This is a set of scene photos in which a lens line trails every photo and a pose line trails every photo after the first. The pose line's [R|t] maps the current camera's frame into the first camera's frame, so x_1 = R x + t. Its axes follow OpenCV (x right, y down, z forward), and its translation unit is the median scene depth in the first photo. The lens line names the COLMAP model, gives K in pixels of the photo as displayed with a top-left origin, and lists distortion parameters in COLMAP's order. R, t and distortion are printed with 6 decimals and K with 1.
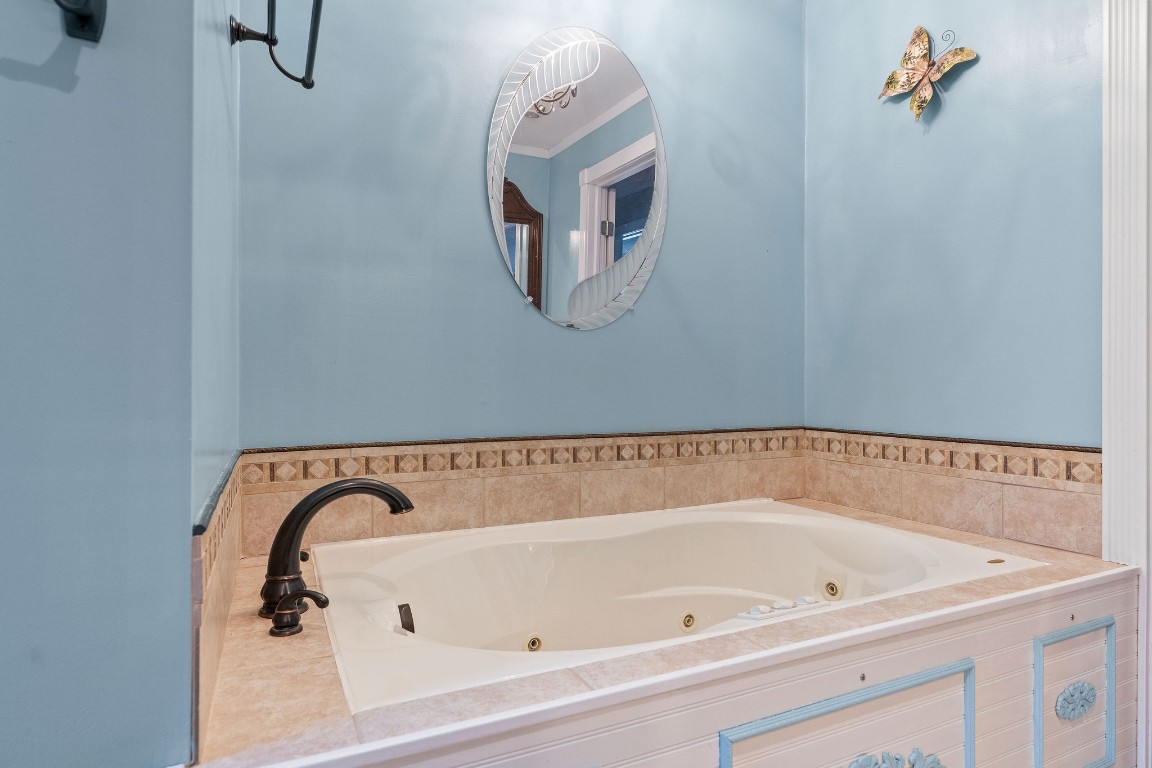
lens RADIAL K [[649.5, 0, 581.4], [0, 649.5, 380.5], [0, 0, 1]] dist [-0.002767, -0.000594]
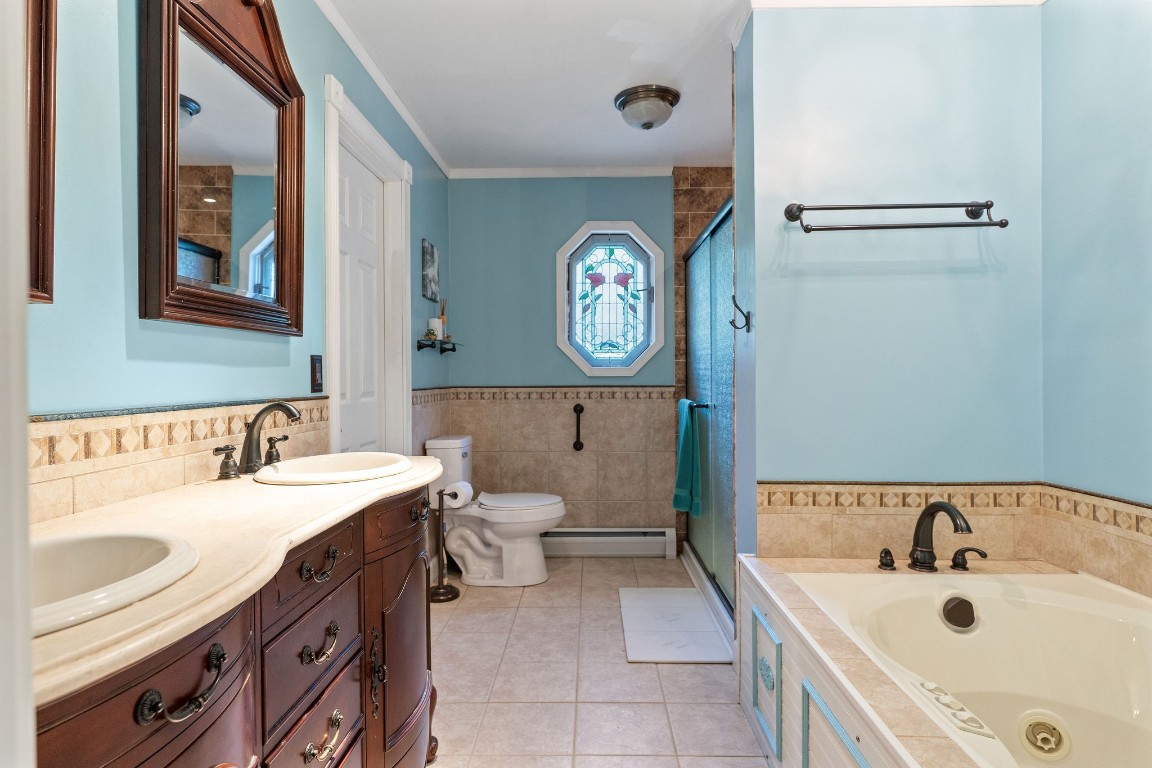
lens RADIAL K [[649.5, 0, 581.4], [0, 649.5, 380.5], [0, 0, 1]] dist [-0.002767, -0.000594]
pose [[-0.454983, 0.003442, -0.890494, 1.131969], [0.001919, 0.999994, 0.002884, -0.112867], [0.890498, -0.000397, -0.454987, 0.748059]]
